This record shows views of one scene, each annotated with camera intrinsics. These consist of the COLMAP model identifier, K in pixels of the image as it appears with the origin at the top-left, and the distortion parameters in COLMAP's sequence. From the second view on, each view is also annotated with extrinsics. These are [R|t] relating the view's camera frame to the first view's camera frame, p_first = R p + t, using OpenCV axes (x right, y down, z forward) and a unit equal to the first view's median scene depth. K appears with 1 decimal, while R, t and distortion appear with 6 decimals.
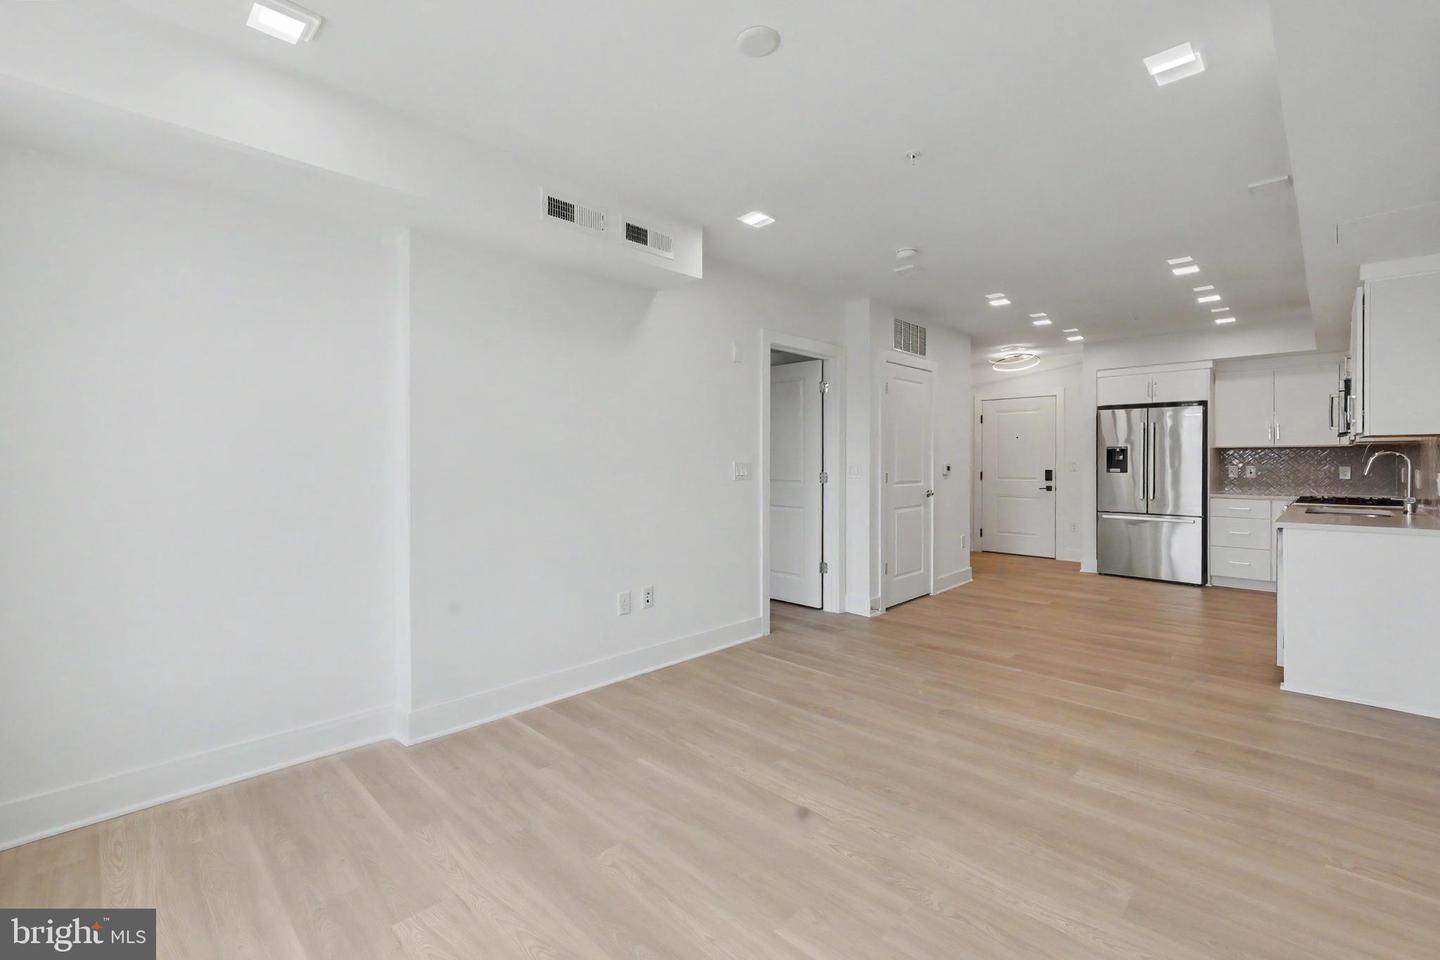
lens RADIAL K [[624.5, 0, 733.4], [0, 624.5, 461.8], [0, 0, 1]] dist [-0.001213, -0.000317]
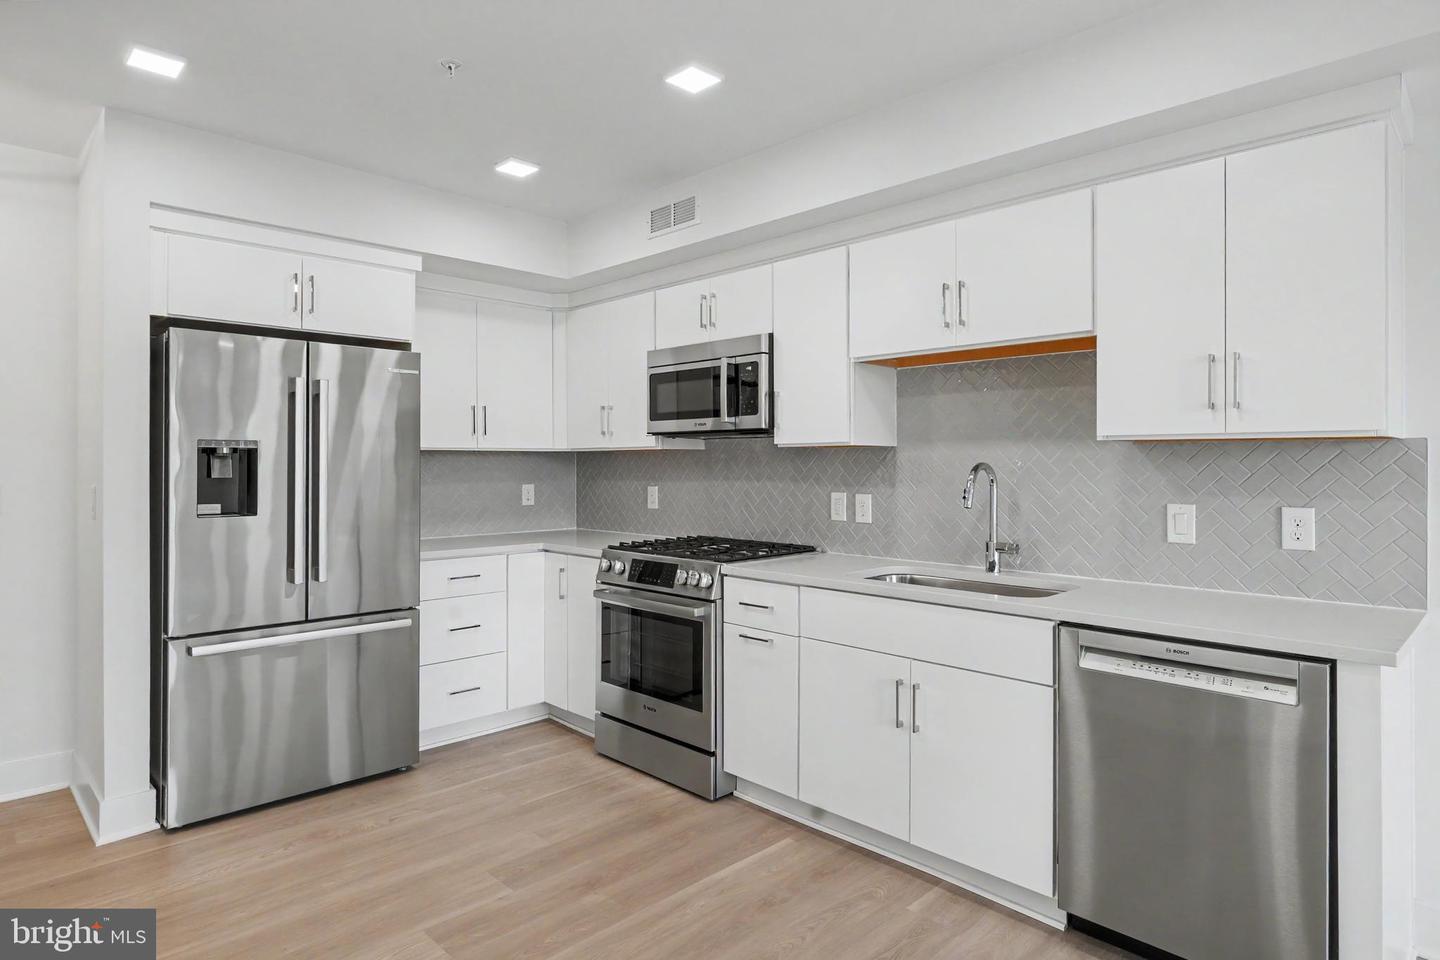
lens RADIAL K [[811.8, 0, 726.3], [0, 811.8, 465.2], [0, 0, 1]] dist [0.001783, 0.000717]
pose [[0.043165, -0.001304, 0.999067, 0.178857], [0.002677, 0.999996, 0.001190, -0.010502], [-0.999064, 0.002623, 0.043168, 0.704511]]
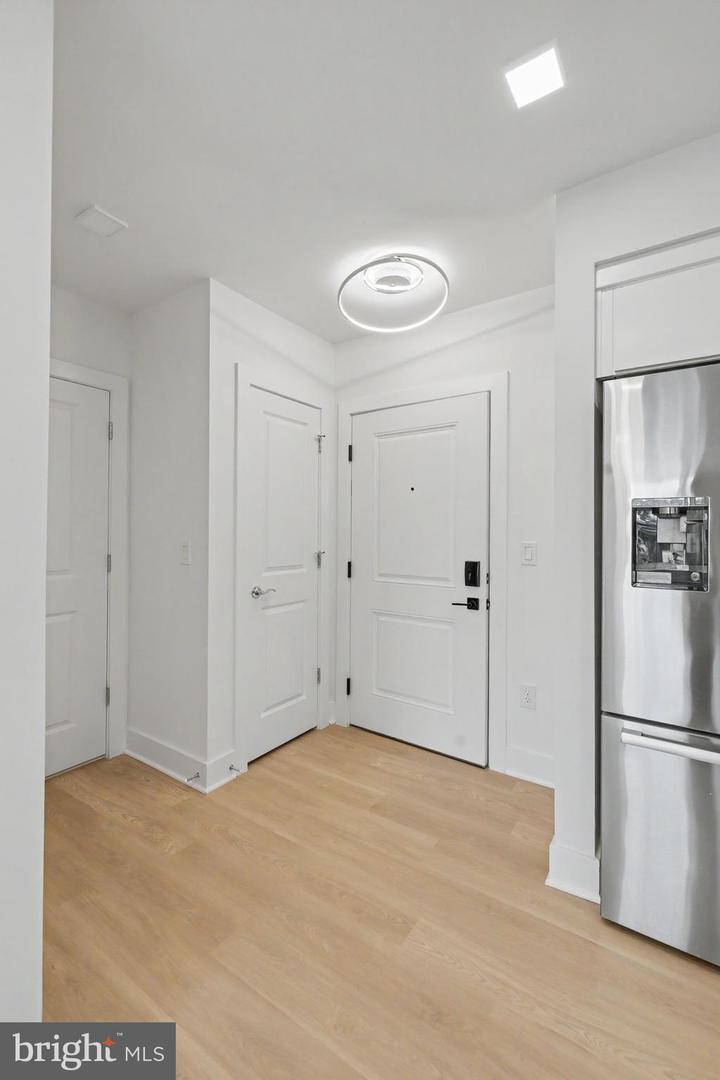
lens RADIAL K [[468.4, 0, 357.8], [0, 468.4, 530.4], [0, 0, 1]] dist [-0.001213, -0.000317]
pose [[0.987555, 0.004634, 0.157205, 0.439213], [-0.003974, 0.999982, -0.004513, -0.008062], [-0.157224, 0.003832, 0.987556, 0.809016]]
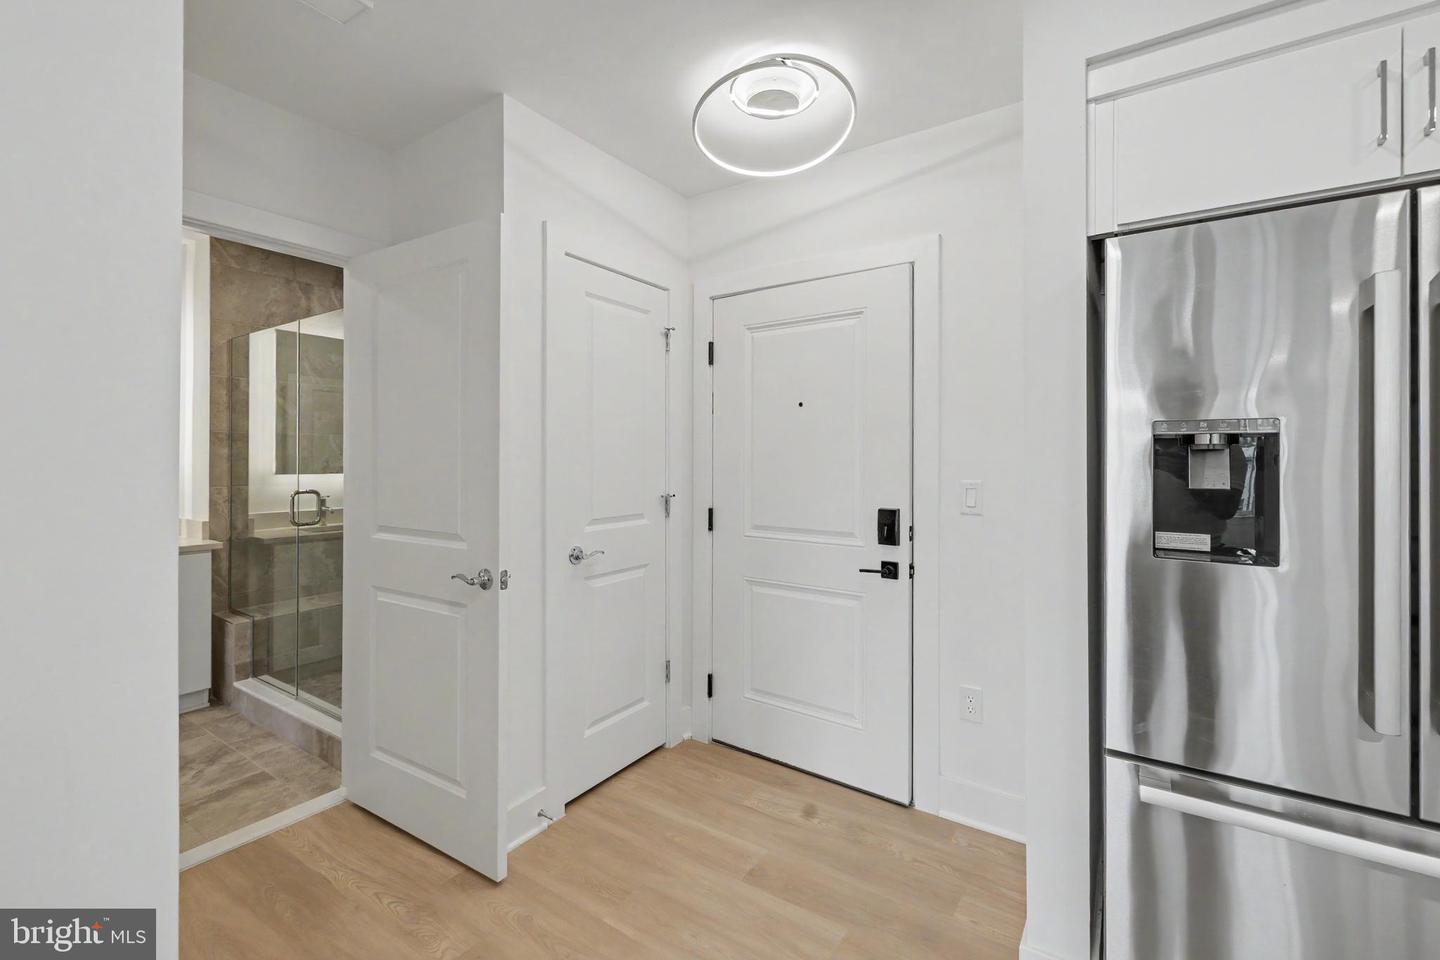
lens RADIAL K [[624.5, 0, 717.7], [0, 624.5, 457.1], [0, 0, 1]] dist [-0.001213, -0.000317]
pose [[0.987918, -0.000396, 0.154977, 0.441830], [0.000912, 0.999994, -0.003255, -0.013007], [-0.154975, 0.003356, 0.987913, 0.839309]]
